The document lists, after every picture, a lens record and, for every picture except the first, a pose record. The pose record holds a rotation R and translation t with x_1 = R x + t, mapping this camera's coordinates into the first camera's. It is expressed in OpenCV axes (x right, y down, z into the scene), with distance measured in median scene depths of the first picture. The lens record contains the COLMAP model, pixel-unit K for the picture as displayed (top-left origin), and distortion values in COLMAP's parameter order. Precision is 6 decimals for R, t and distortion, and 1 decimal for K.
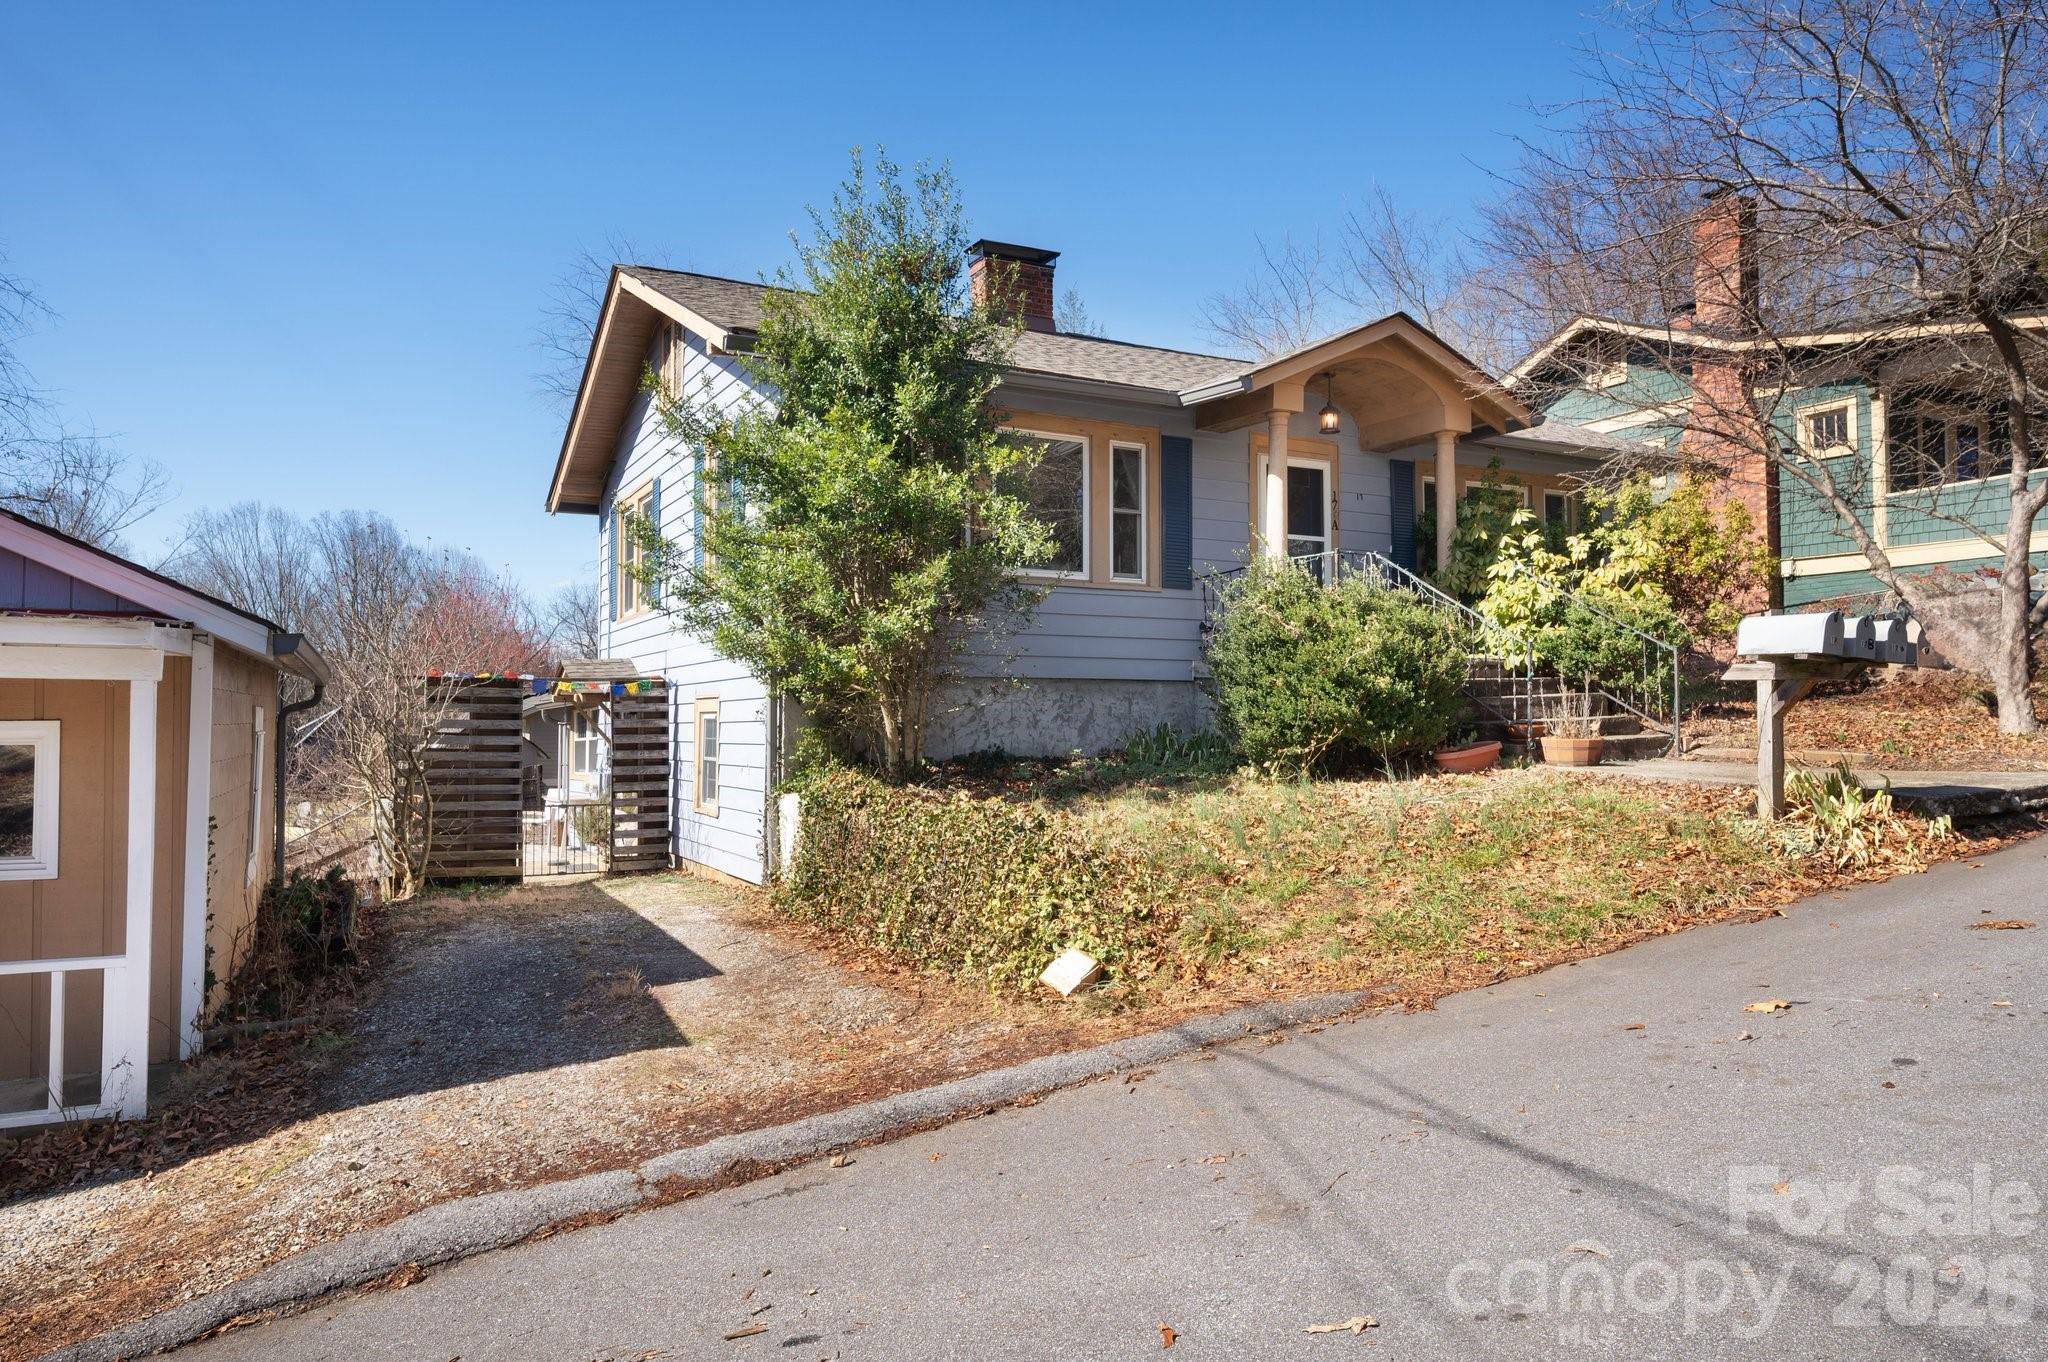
lens RADIAL K [[1331.6, 0, 1019.4], [0, 1331.6, 692.3], [0, 0, 1]] dist [-0.004031, 0.002053]
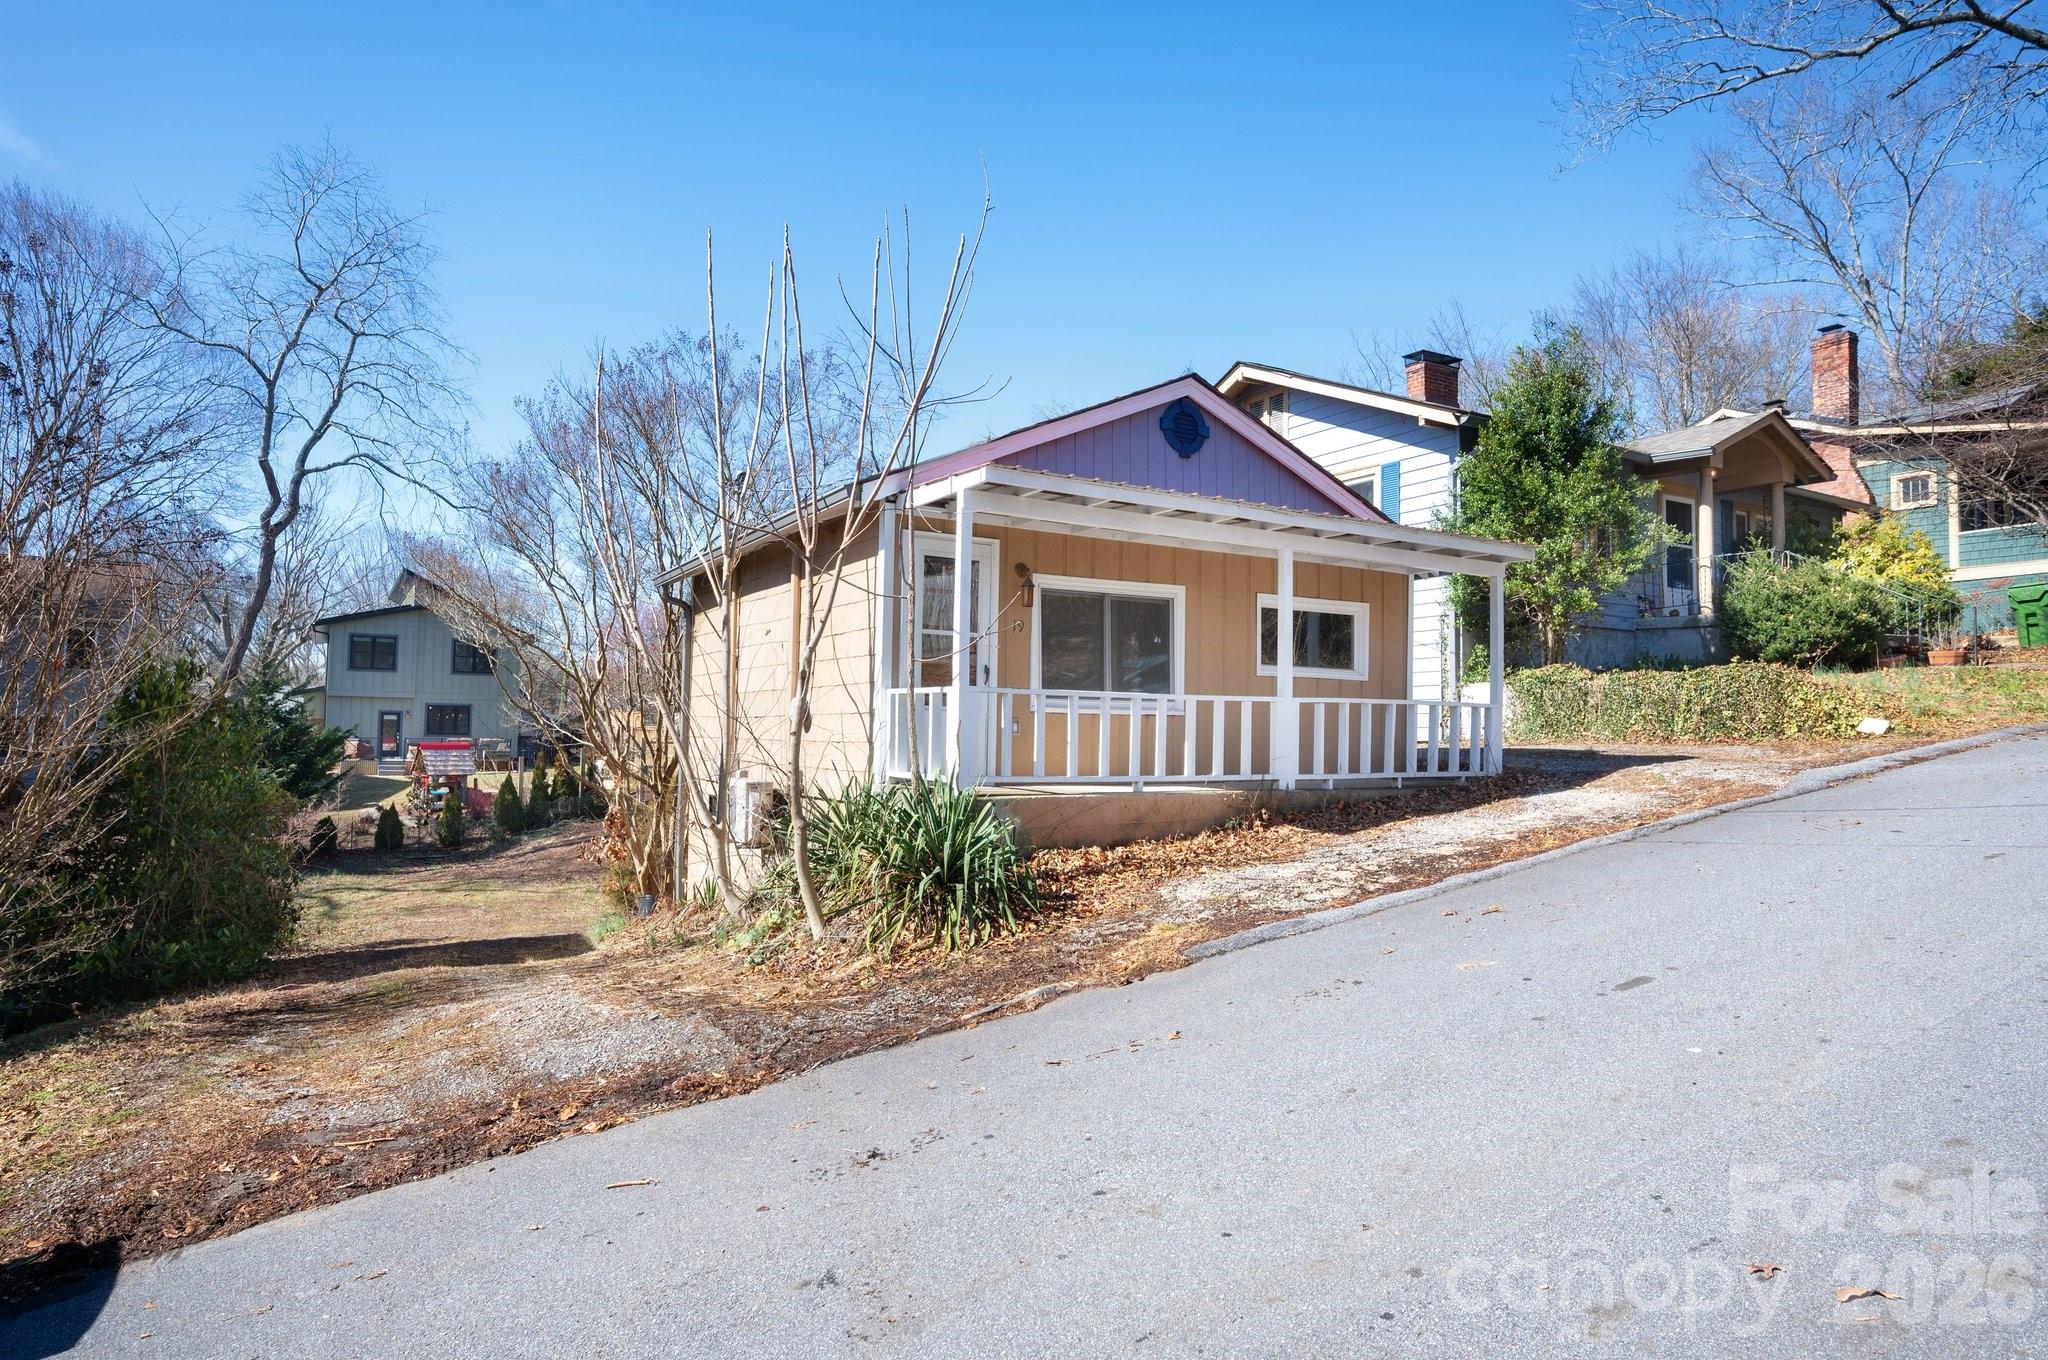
lens RADIAL K [[1171.5, 0, 1026.6], [0, 1171.5, 685.7], [0, 0, 1]] dist [0.001863, 0.000457]
pose [[0.998356, 0.016177, 0.054979, -0.640511], [-0.015110, 0.999690, -0.019768, 0.090730], [-0.055282, 0.018905, 0.998292, -0.361445]]
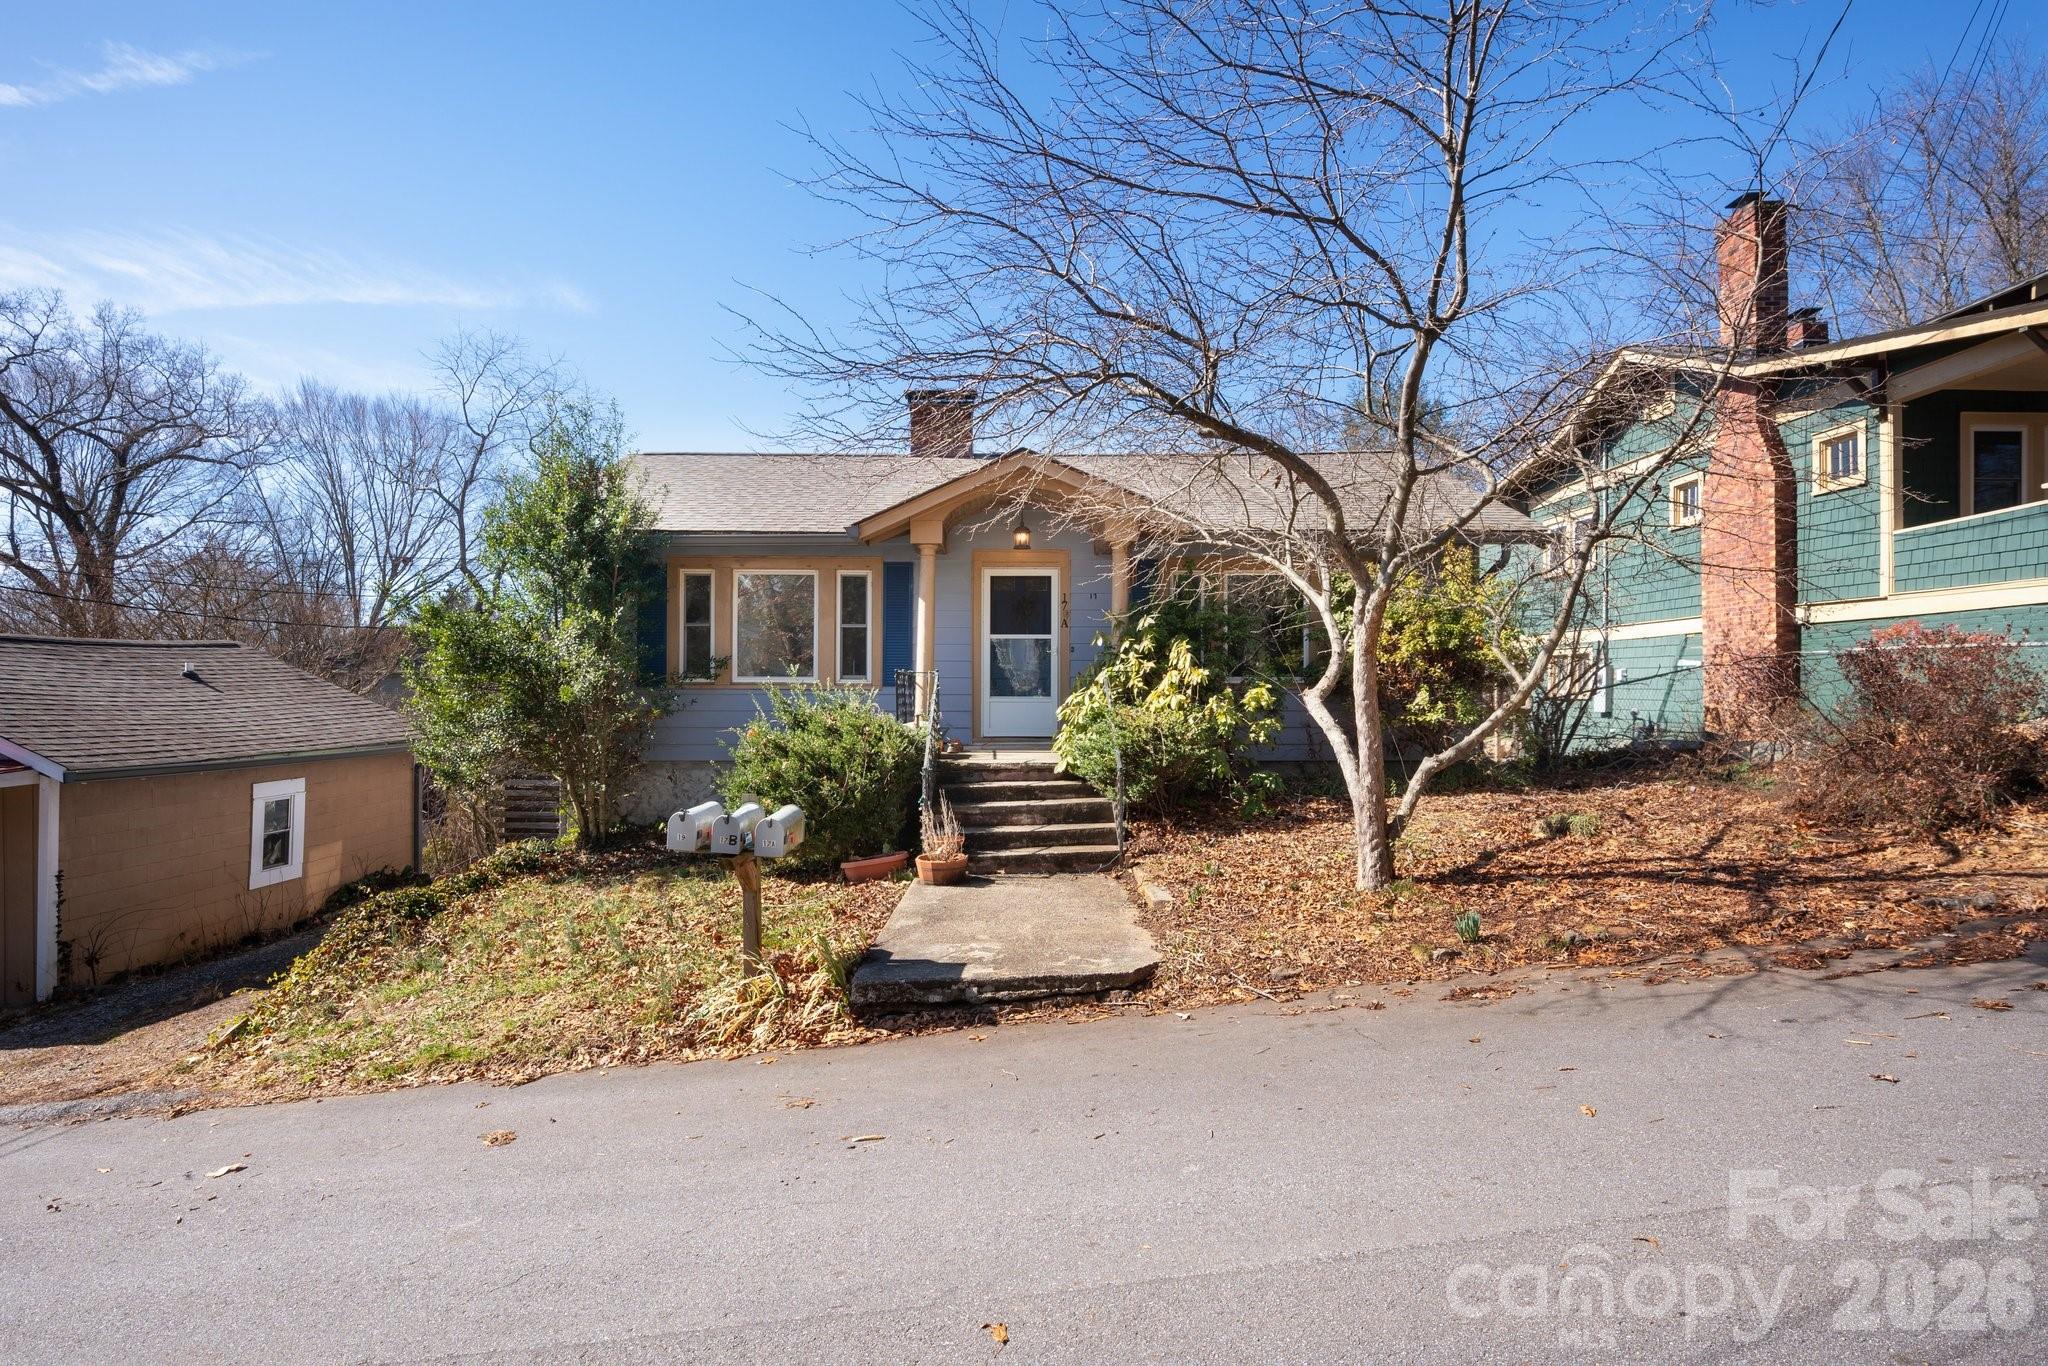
lens RADIAL K [[1068.5, 0, 1024.6], [0, 1068.5, 681.2], [0, 0, 1]] dist [-0.004527, -0.000997]
pose [[0.886013, -0.005016, -0.463632, 0.633351], [0.010089, 0.999913, 0.008462, -0.084974], [0.463550, -0.012176, 0.885987, 0.175471]]
